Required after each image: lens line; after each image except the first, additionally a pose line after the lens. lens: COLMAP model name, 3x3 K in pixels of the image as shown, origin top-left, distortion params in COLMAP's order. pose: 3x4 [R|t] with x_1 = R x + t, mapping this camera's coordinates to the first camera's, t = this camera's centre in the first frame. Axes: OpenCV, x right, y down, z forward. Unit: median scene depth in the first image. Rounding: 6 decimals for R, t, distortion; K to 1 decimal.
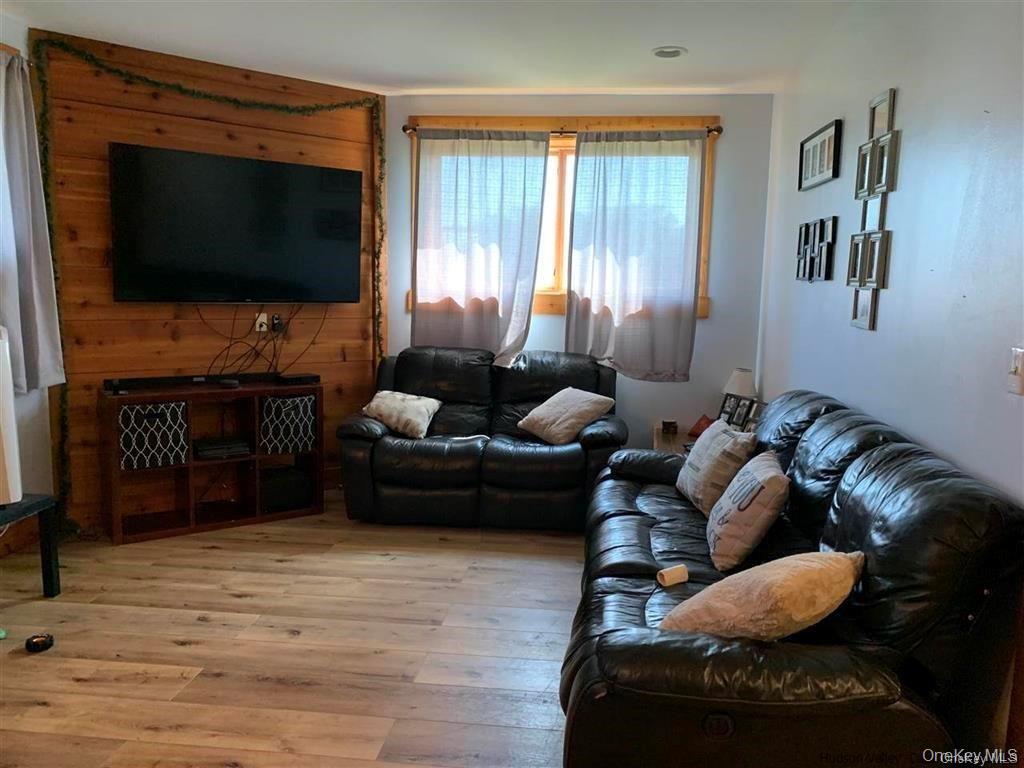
lens RADIAL K [[777.5, 0, 515.1], [0, 777.5, 385.1], [0, 0, 1]] dist [0.041012, -0.028625]
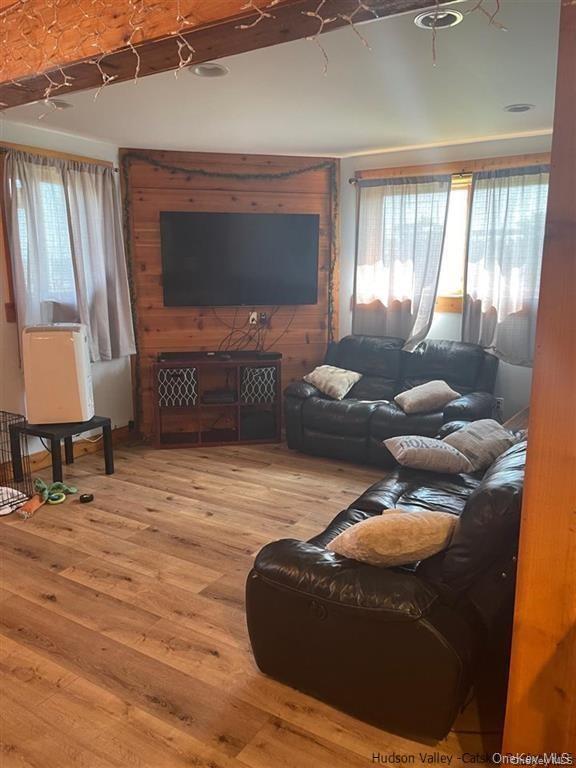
lens RADIAL K [[566.3, 0, 290.2], [0, 566.3, 385.3], [0, 0, 1]] dist [0.013001, -0.016613]
pose [[0.908619, 0.058728, -0.413476, 0.236778], [-0.032617, 0.997018, 0.069936, -0.029919], [0.416351, -0.050059, 0.907825, -0.000287]]
